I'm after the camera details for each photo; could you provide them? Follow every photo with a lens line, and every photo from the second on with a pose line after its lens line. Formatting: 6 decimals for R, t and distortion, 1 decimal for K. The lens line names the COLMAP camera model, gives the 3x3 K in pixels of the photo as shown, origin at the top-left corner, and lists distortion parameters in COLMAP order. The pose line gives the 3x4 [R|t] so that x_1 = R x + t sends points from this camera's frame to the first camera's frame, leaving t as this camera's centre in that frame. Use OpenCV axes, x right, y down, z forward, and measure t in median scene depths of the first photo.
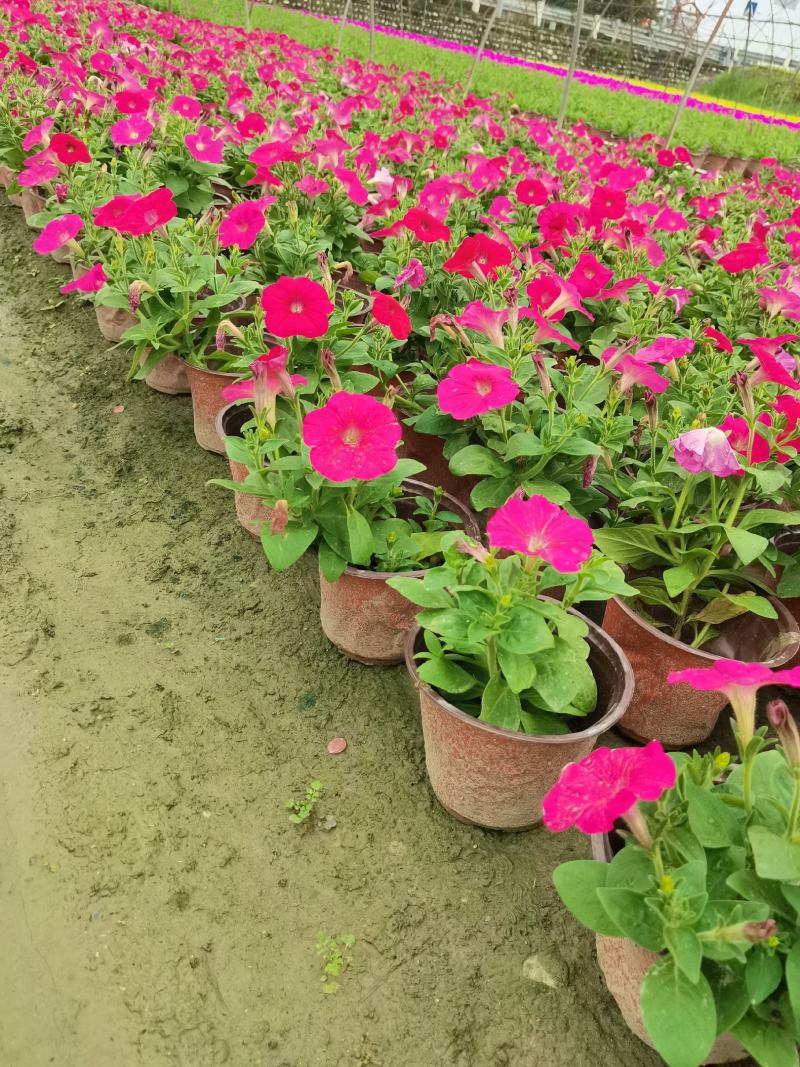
lens RADIAL K [[843.8, 0, 399.7], [0, 843.8, 538.8], [0, 0, 1]] dist [0.030005, -0.053854]
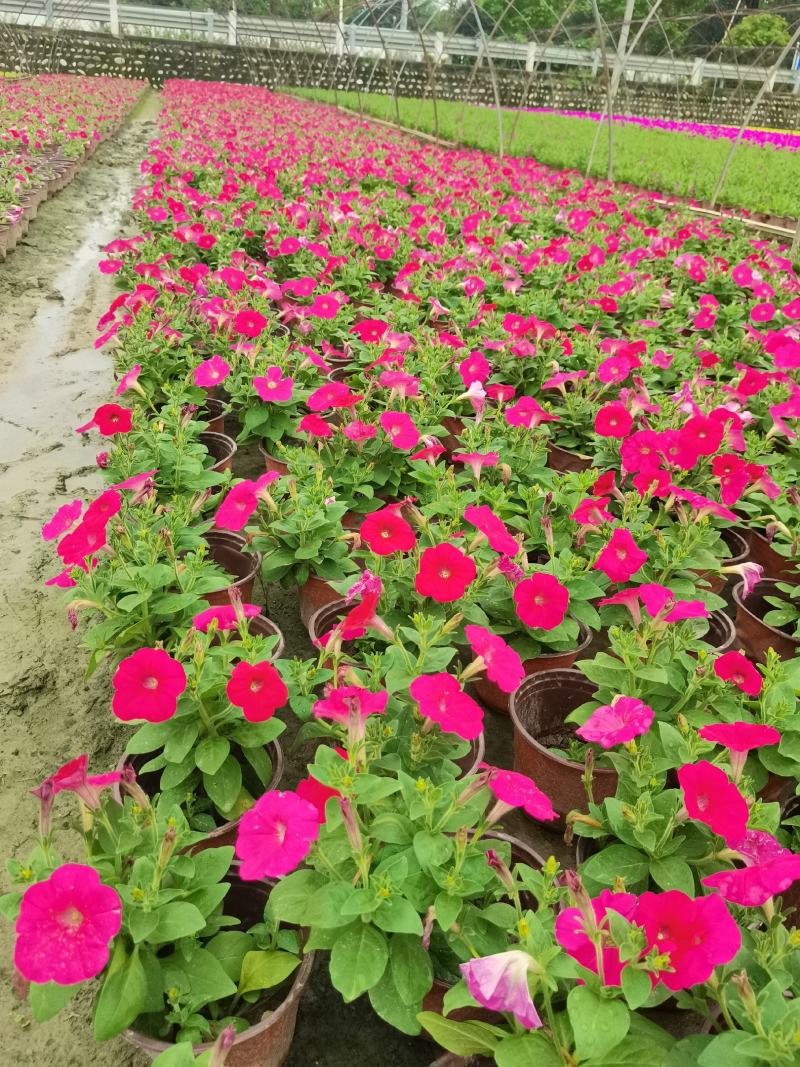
lens RADIAL K [[842.3, 0, 400.0], [0, 842.3, 533.5], [0, 0, 1]] dist [0.028433, -0.051809]
pose [[0.949922, 0.041439, -0.309727, 0.358140], [-0.070402, 0.994066, -0.082924, -0.323245], [0.304453, 0.100577, 0.947203, 0.154313]]
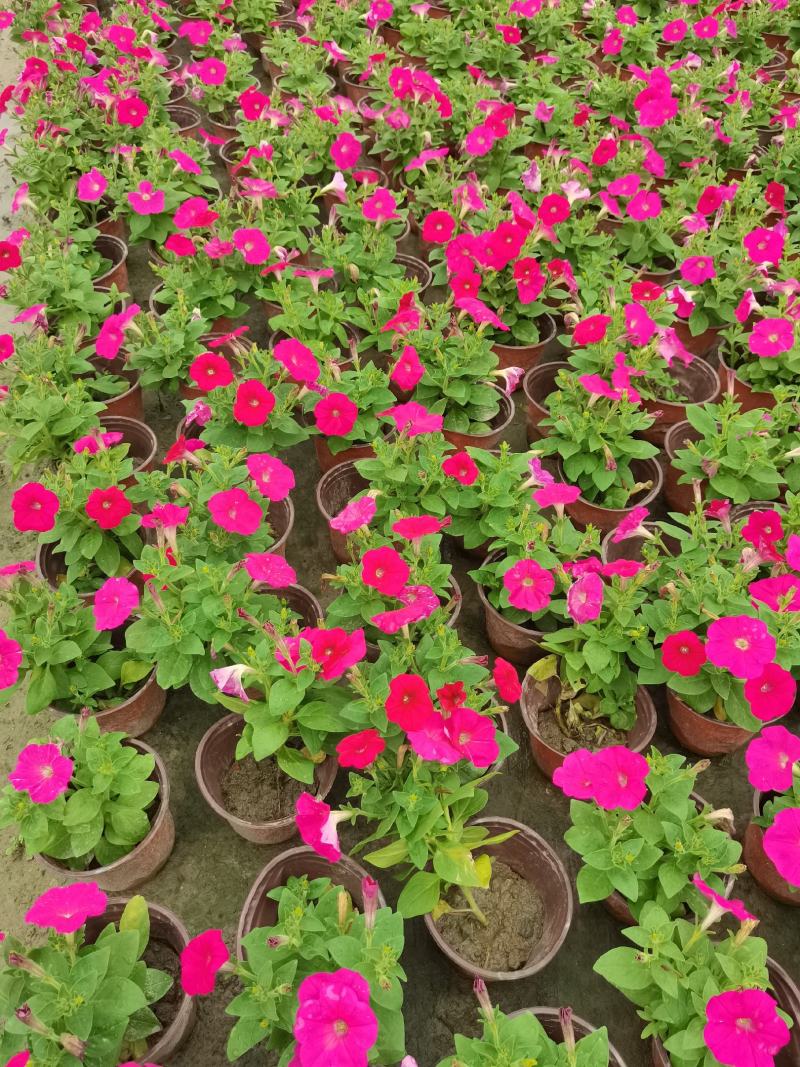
lens RADIAL K [[842.3, 0, 400.0], [0, 842.3, 533.5], [0, 0, 1]] dist [0.028433, -0.051809]
pose [[0.948586, 0.110771, -0.296504, 0.738801], [-0.025107, 0.960143, 0.278379, -0.539704], [0.315523, -0.256622, 0.913559, -0.087330]]
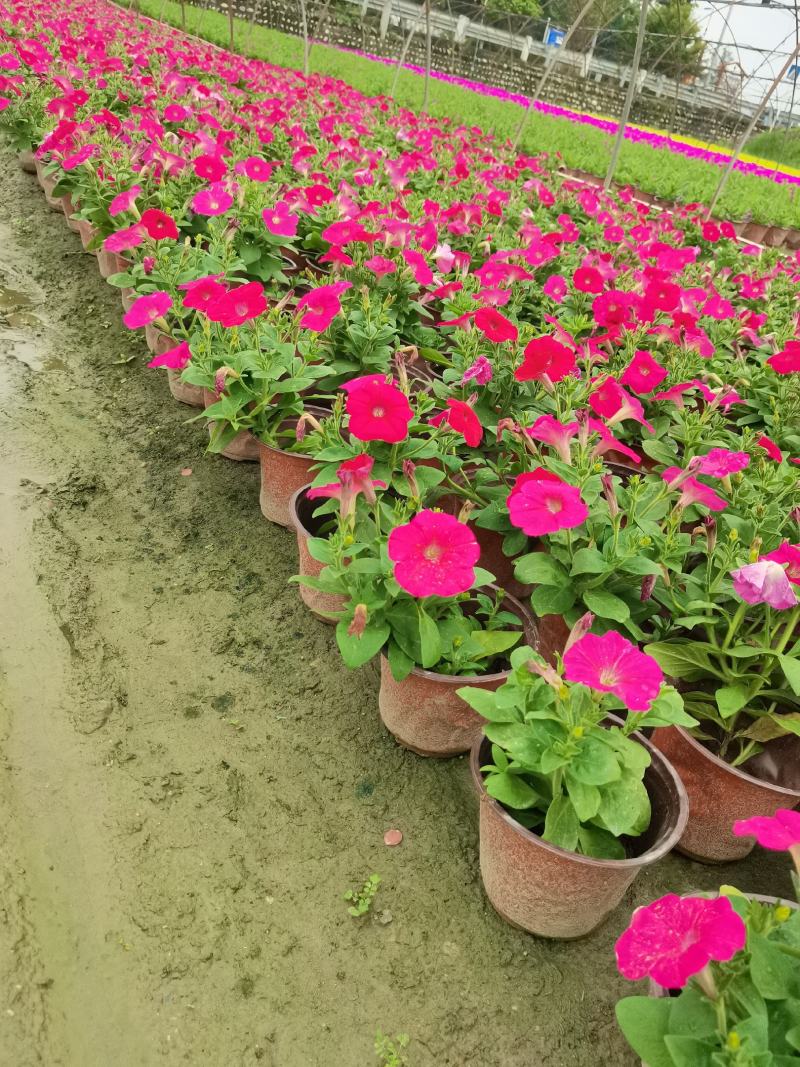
lens RADIAL K [[842.3, 0, 400.0], [0, 842.3, 533.5], [0, 0, 1]] dist [0.028433, -0.051809]
pose [[0.997552, 0.067067, -0.019804, -0.055034], [-0.067800, 0.996936, -0.039019, -0.070120], [0.017126, 0.040266, 0.999042, -0.044852]]
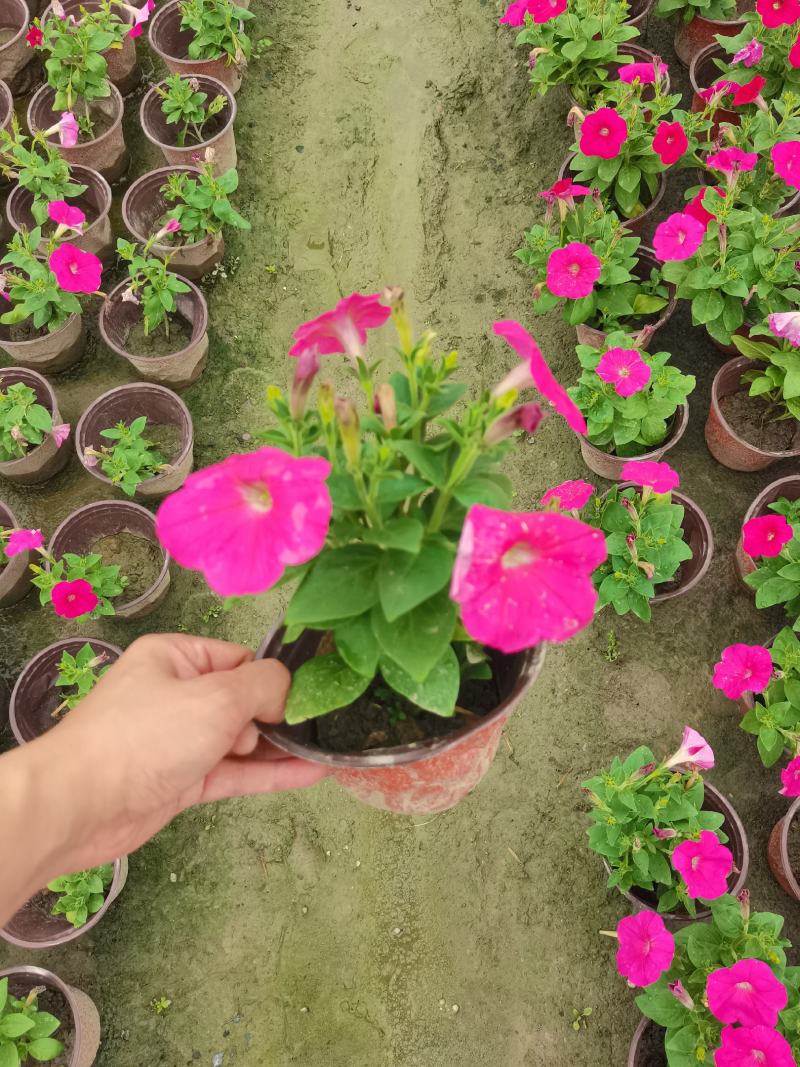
lens RADIAL K [[842.3, 0, 400.0], [0, 842.3, 533.5], [0, 0, 1]] dist [0.028433, -0.051809]
pose [[0.822014, 0.414050, -0.390969, 0.396083], [-0.093678, 0.775516, 0.624339, -0.532750], [0.561710, -0.476590, 0.676272, -0.486716]]
